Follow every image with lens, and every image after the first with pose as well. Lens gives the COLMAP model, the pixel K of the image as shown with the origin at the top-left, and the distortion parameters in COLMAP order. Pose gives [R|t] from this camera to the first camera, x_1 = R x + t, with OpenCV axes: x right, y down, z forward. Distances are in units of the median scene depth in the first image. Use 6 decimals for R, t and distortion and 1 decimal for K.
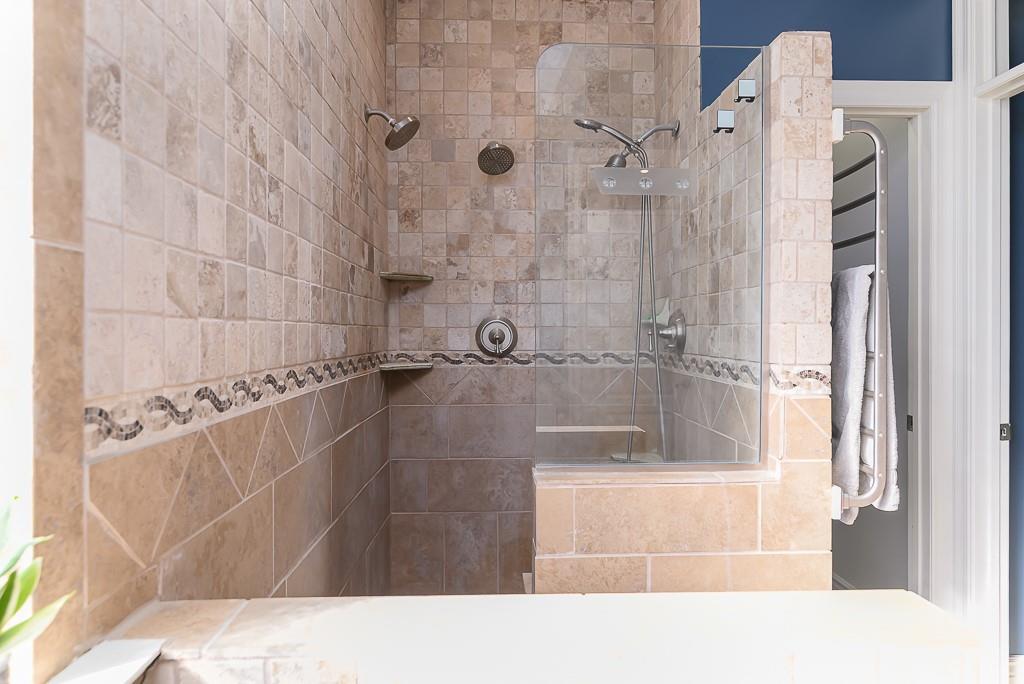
lens RADIAL K [[634.3, 0, 512.7], [0, 634.3, 333.0], [0, 0, 1]] dist [0.008819, -0.001484]
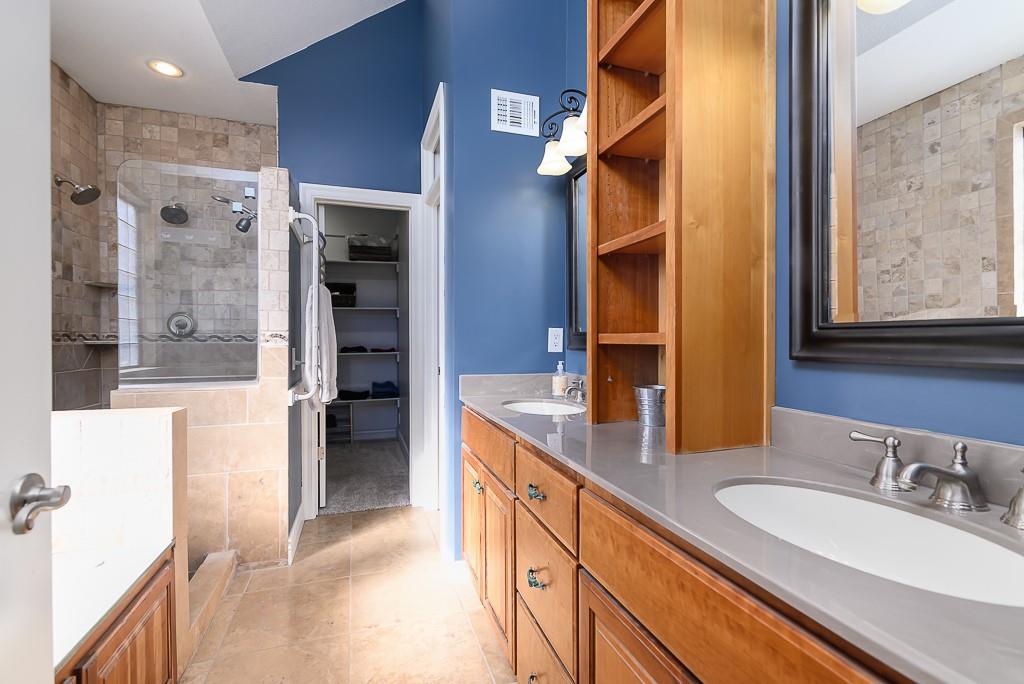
lens RADIAL K [[467.1, 0, 514.7], [0, 467.1, 344.0], [0, 0, 1]] dist [0.004676, -0.001219]
pose [[0.959273, -0.001072, 0.282479, 0.587087], [-0.000465, 0.999985, 0.005373, 0.062992], [-0.282480, -0.005286, 0.959259, -0.497610]]
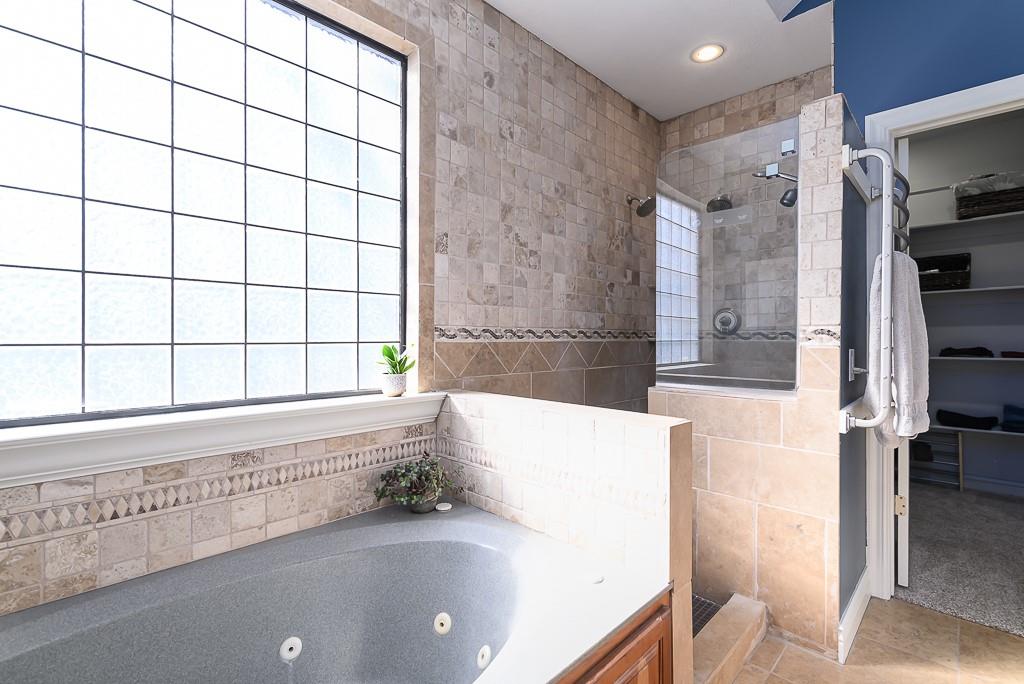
lens RADIAL K [[467.1, 0, 511.3], [0, 467.1, 337.0], [0, 0, 1]] dist [0.004676, -0.001219]
pose [[0.685109, 0.002571, -0.728436, 0.575785], [-0.004635, 0.999989, -0.000829, 0.061216], [0.728426, 0.003944, 0.685113, -0.197134]]
